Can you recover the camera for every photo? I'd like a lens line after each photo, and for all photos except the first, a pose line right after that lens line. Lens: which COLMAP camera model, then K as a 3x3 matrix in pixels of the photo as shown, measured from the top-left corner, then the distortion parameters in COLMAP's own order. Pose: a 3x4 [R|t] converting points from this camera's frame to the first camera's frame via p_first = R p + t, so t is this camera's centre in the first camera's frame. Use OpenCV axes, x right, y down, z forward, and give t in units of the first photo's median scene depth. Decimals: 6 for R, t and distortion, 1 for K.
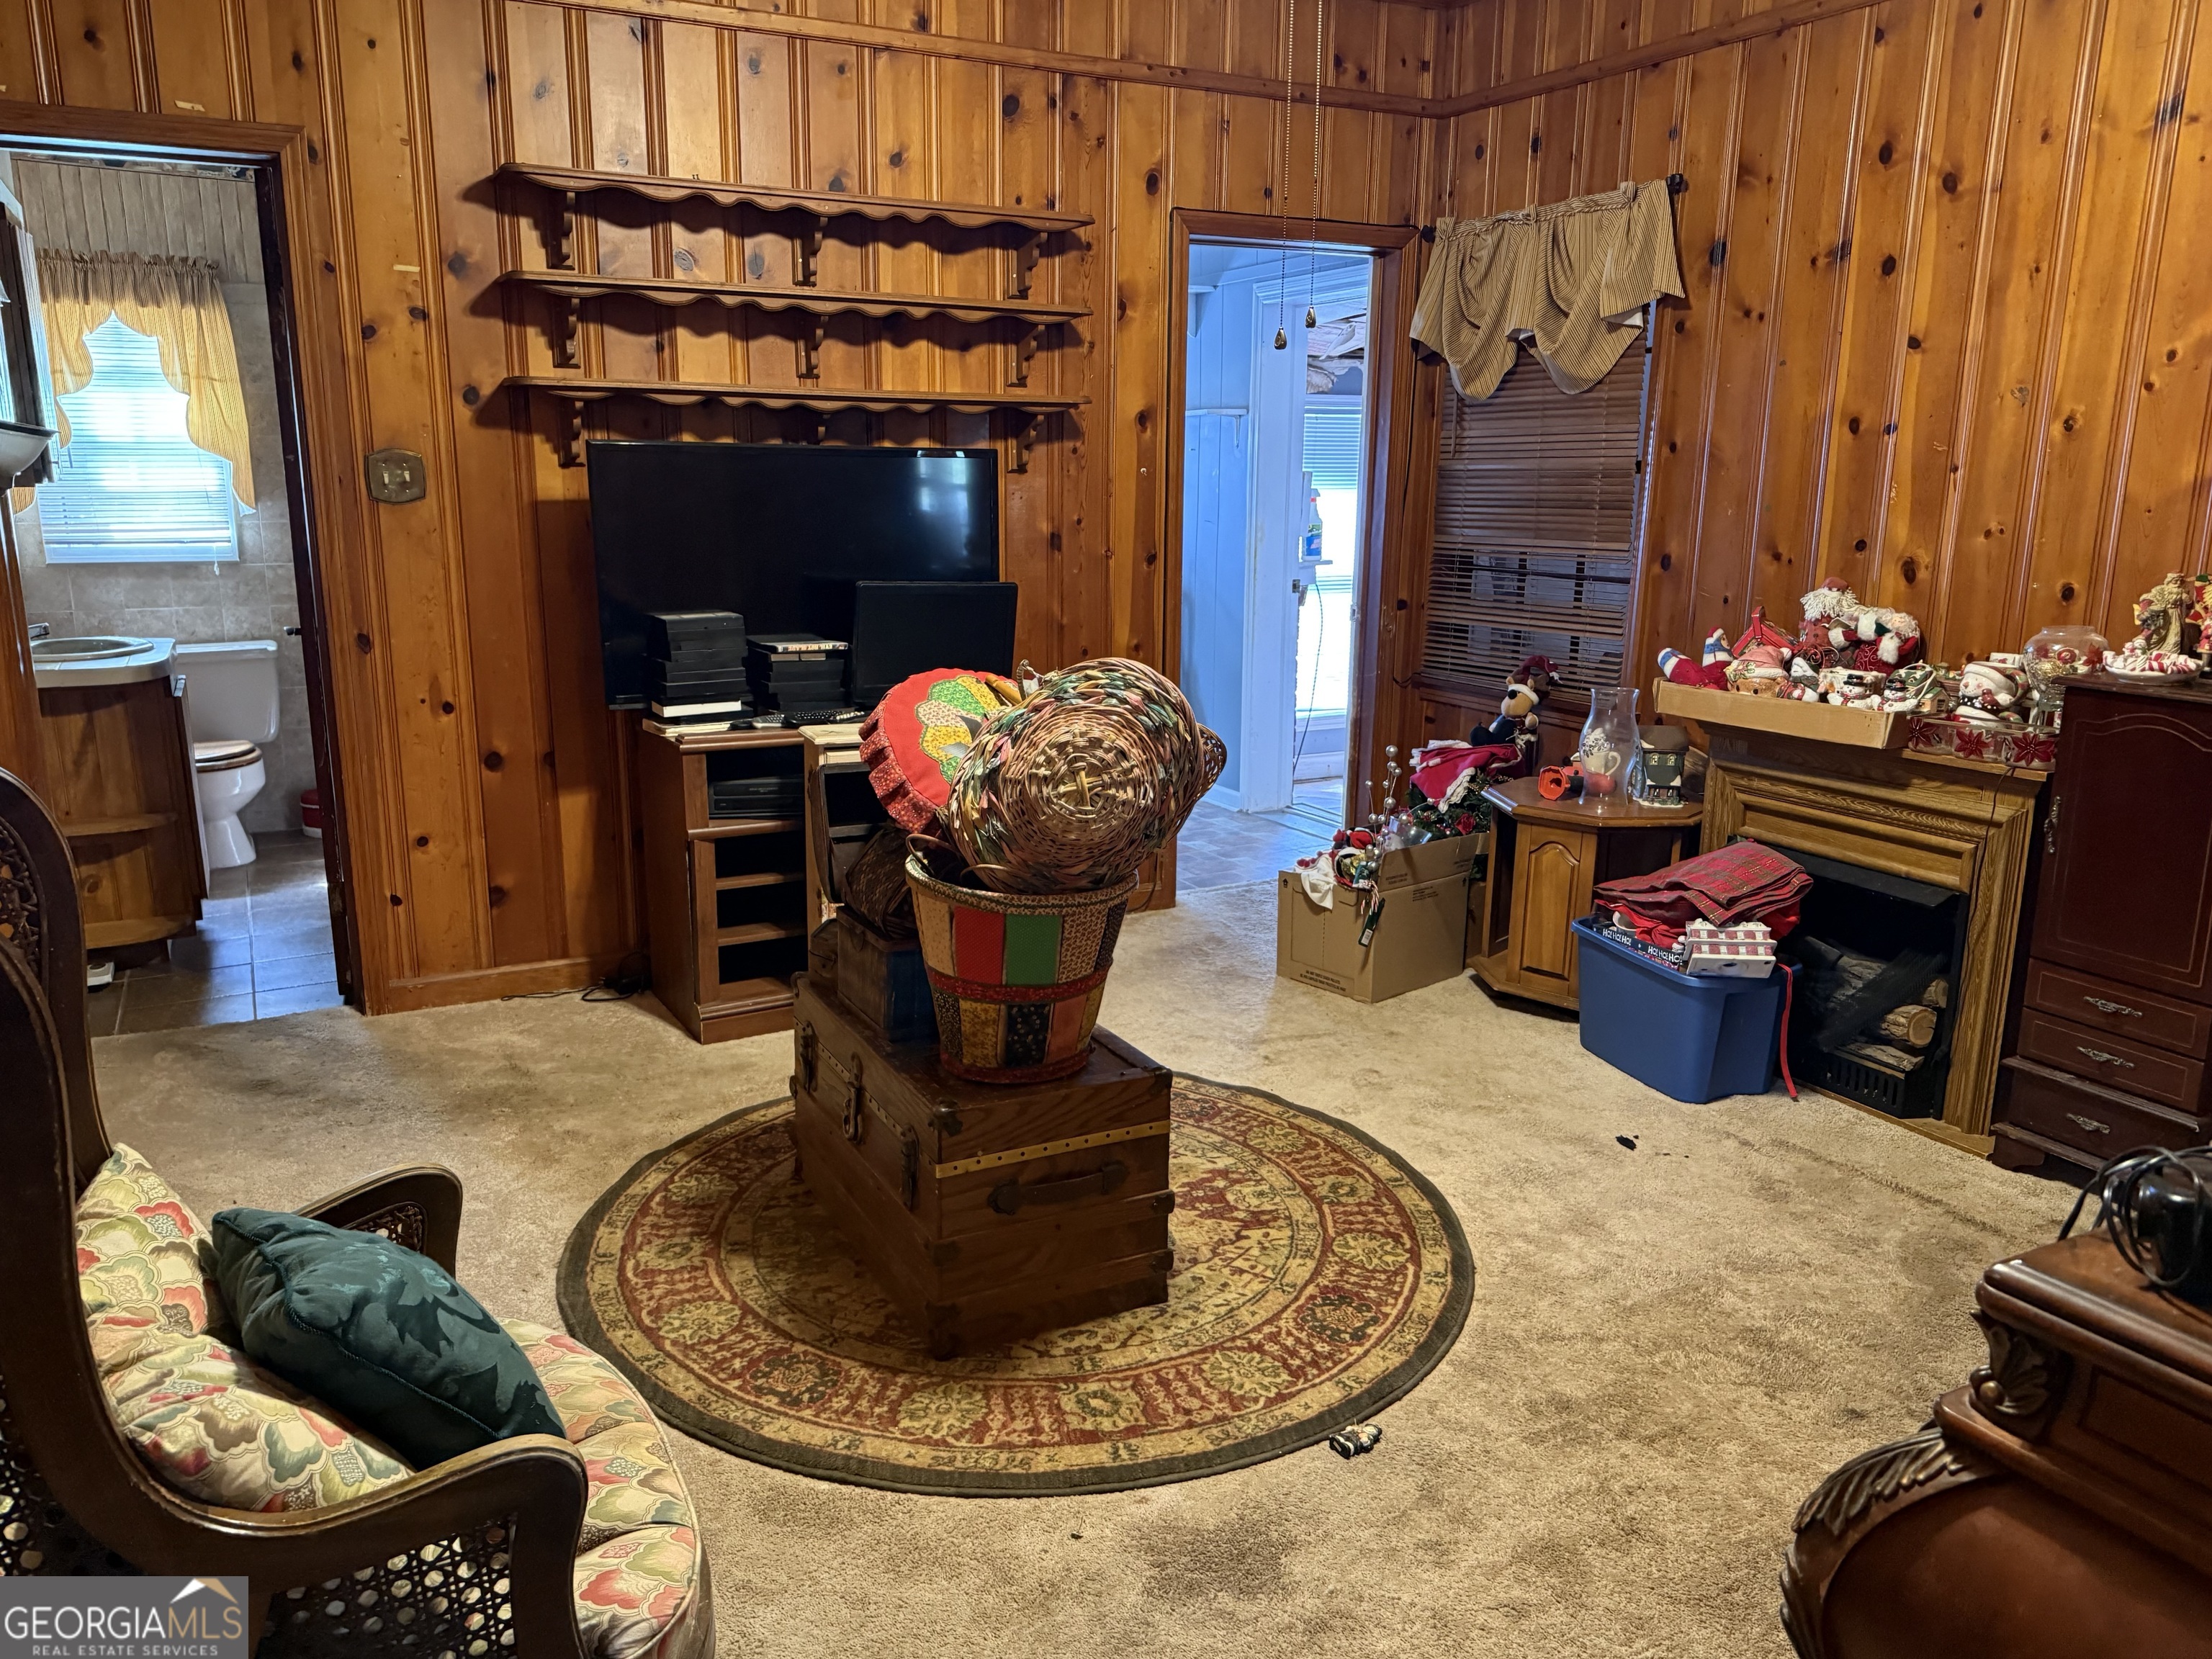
lens RADIAL K [[1599.6, 0, 1109.3], [0, 1599.6, 828.2], [0, 0, 1]] dist [0.004833, -0.000713]
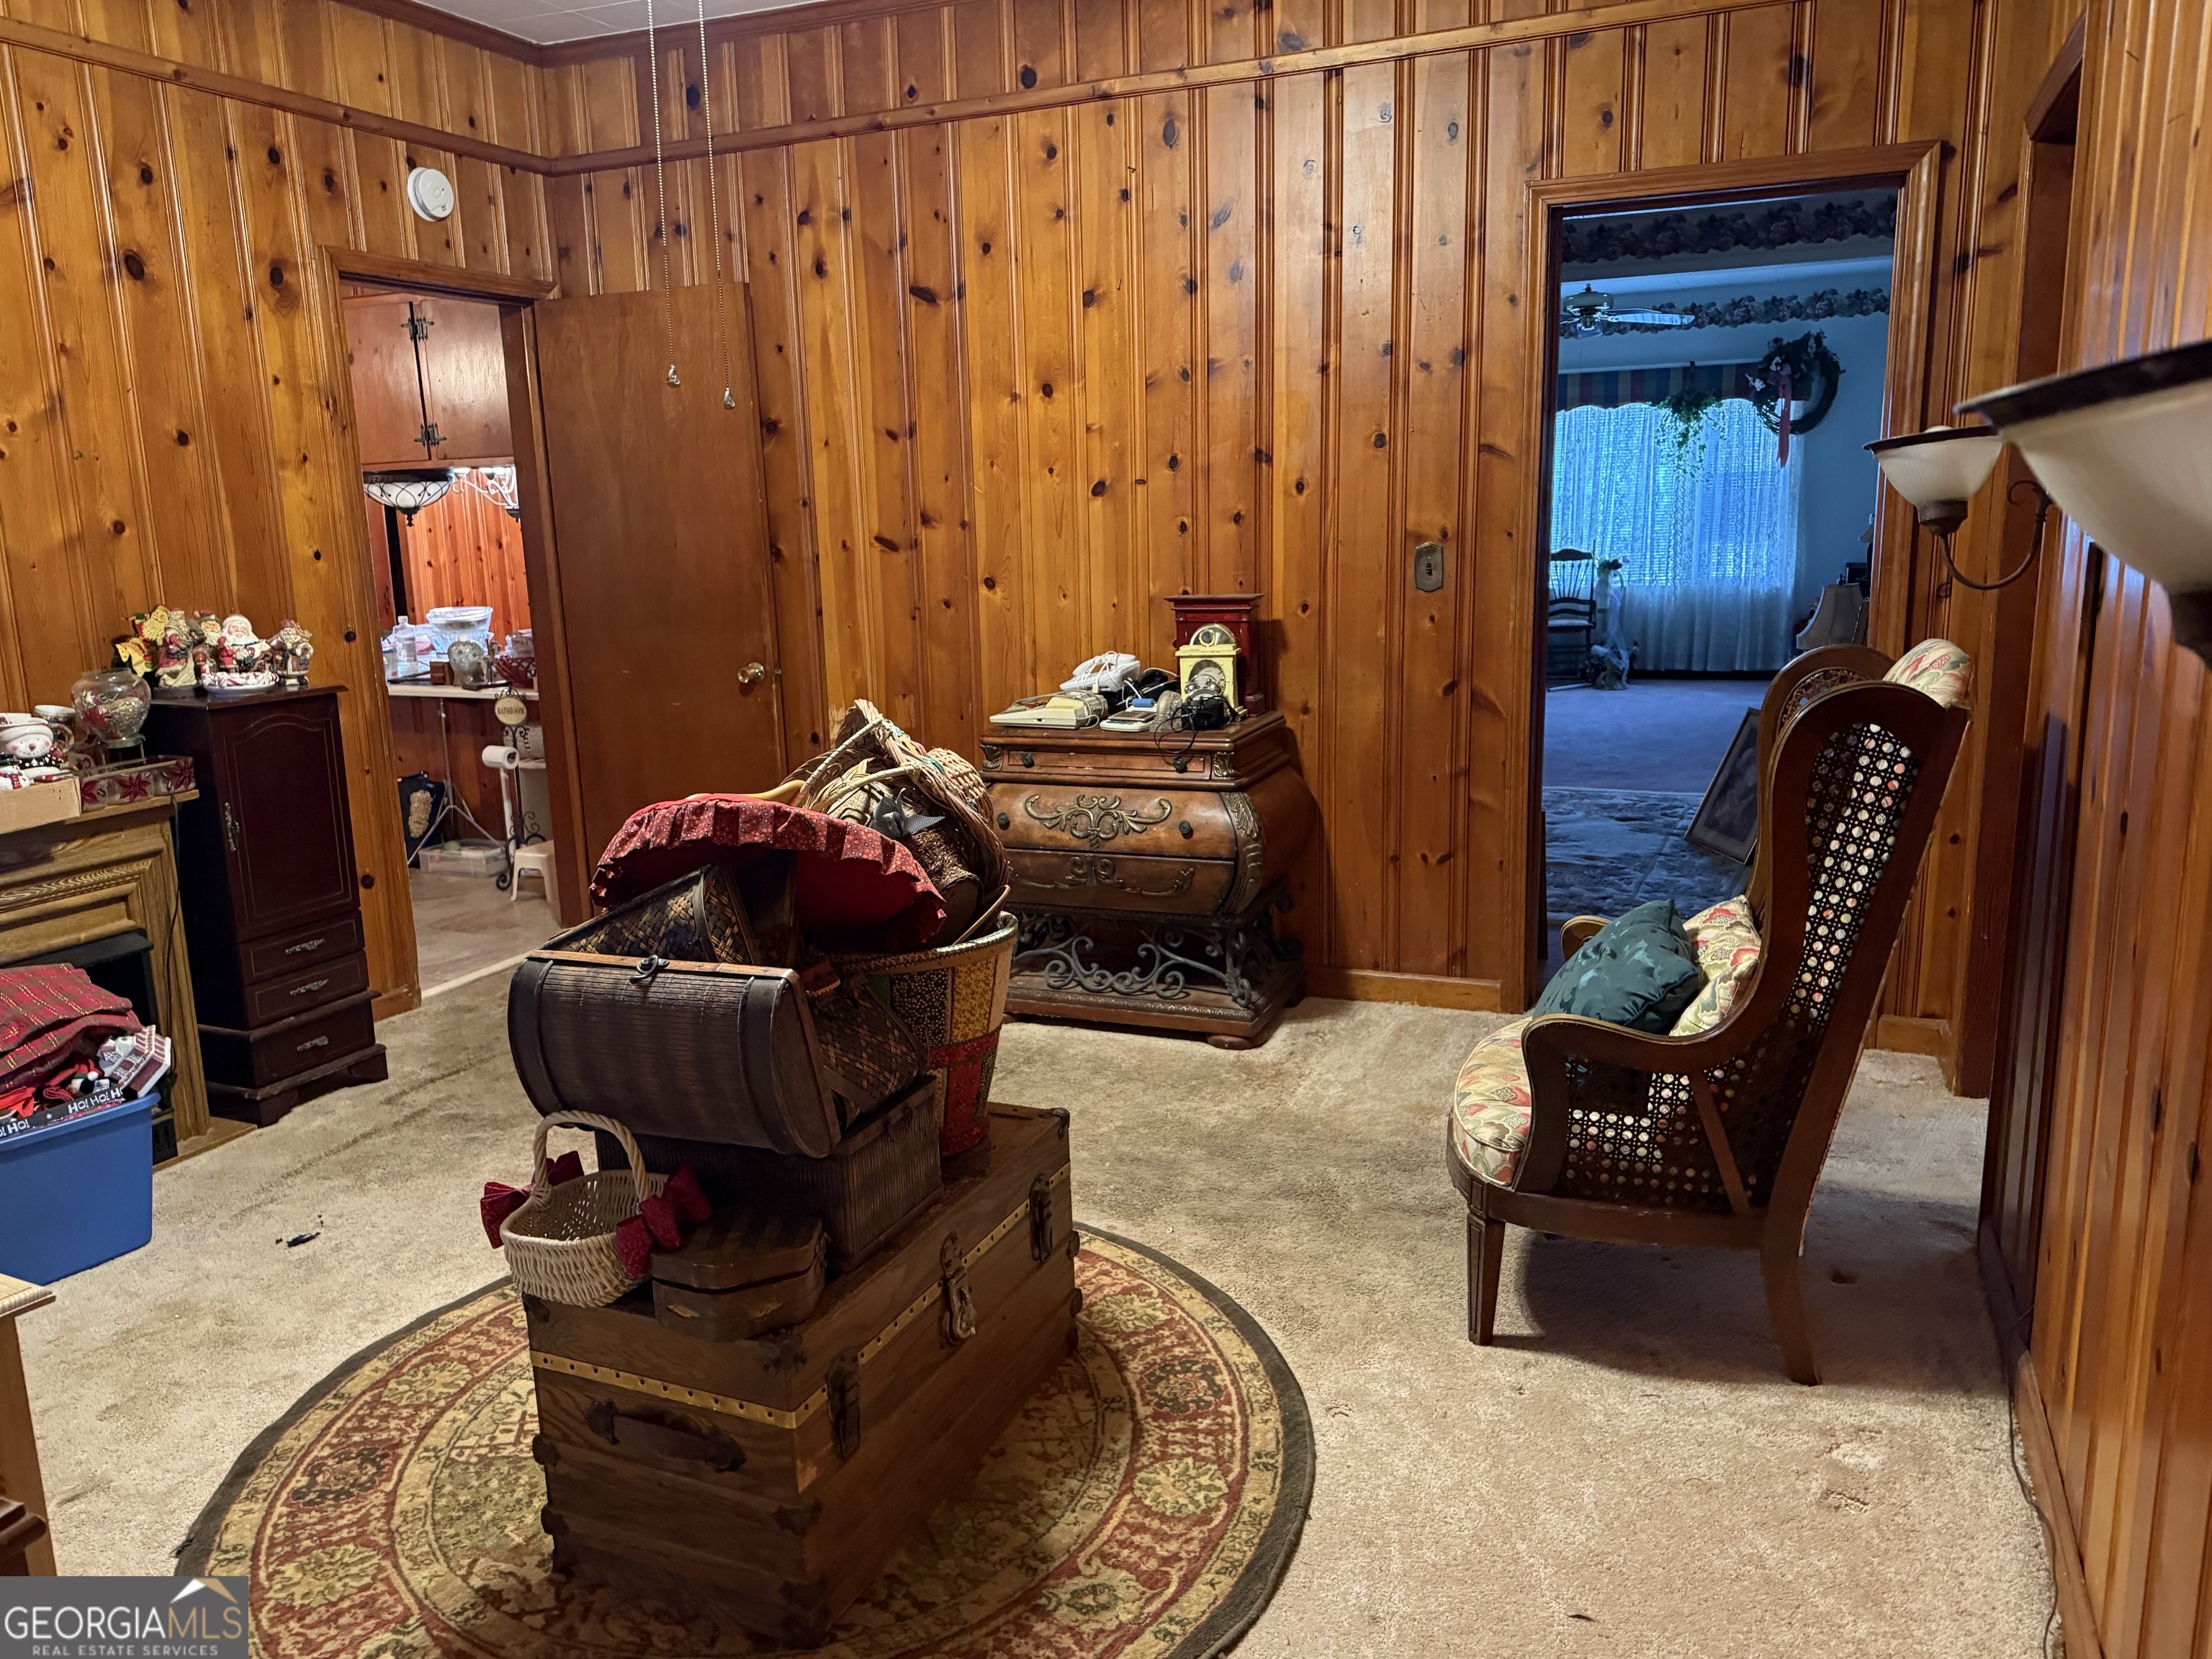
lens RADIAL K [[1599.6, 0, 1111.1], [0, 1599.6, 825.2], [0, 0, 1]] dist [0.004833, -0.000713]
pose [[-0.629699, -0.149532, 0.762312, -0.760487], [0.186703, 0.923406, 0.335355, -0.296024], [-0.754070, 0.353499, -0.553549, 1.242835]]
